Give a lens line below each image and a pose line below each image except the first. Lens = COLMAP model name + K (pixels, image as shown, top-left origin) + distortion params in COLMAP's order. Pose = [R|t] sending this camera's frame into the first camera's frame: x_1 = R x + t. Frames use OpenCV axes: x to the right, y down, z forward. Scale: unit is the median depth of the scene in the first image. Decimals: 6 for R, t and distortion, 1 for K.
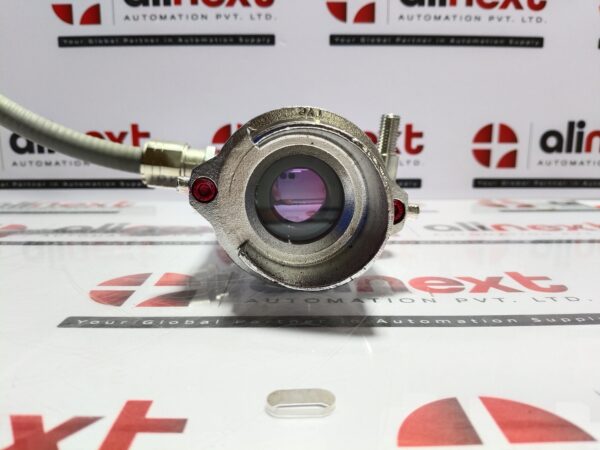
lens RADIAL K [[452.7, 0, 300.1], [0, 452.7, 223.4], [0, 0, 1]] dist [-0.007307, -0.052738]
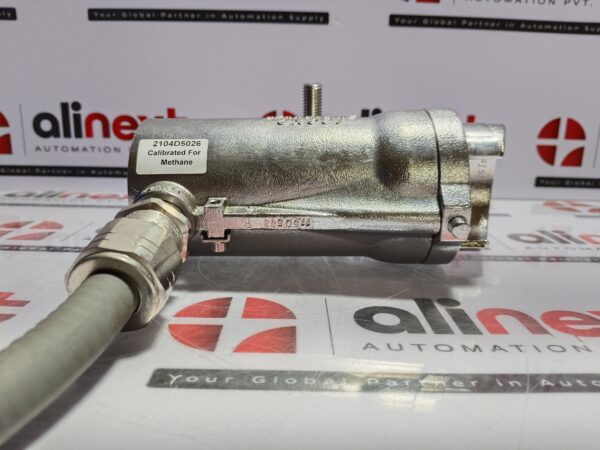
lens RADIAL K [[452.7, 0, 298.1], [0, 452.7, 220.9], [0, 0, 1]] dist [-0.007307, -0.052738]
pose [[0.999691, 0.024820, -0.001699, -0.105939], [-0.024732, 0.998896, 0.039938, -0.036961], [0.002688, -0.039883, 0.999201, 0.082654]]
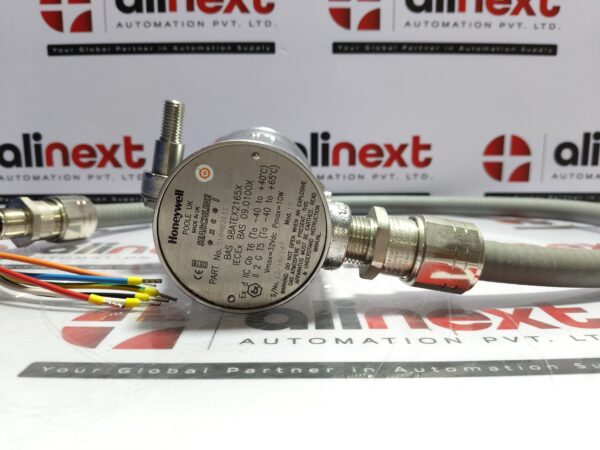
lens RADIAL K [[452.7, 0, 299.7], [0, 452.7, 224.0], [0, 0, 1]] dist [-0.007307, -0.052738]
pose [[0.999997, -0.001254, -0.002108, -0.002043], [0.001207, 0.999746, -0.022506, -0.014088], [0.002135, 0.022504, 0.999744, 0.057593]]
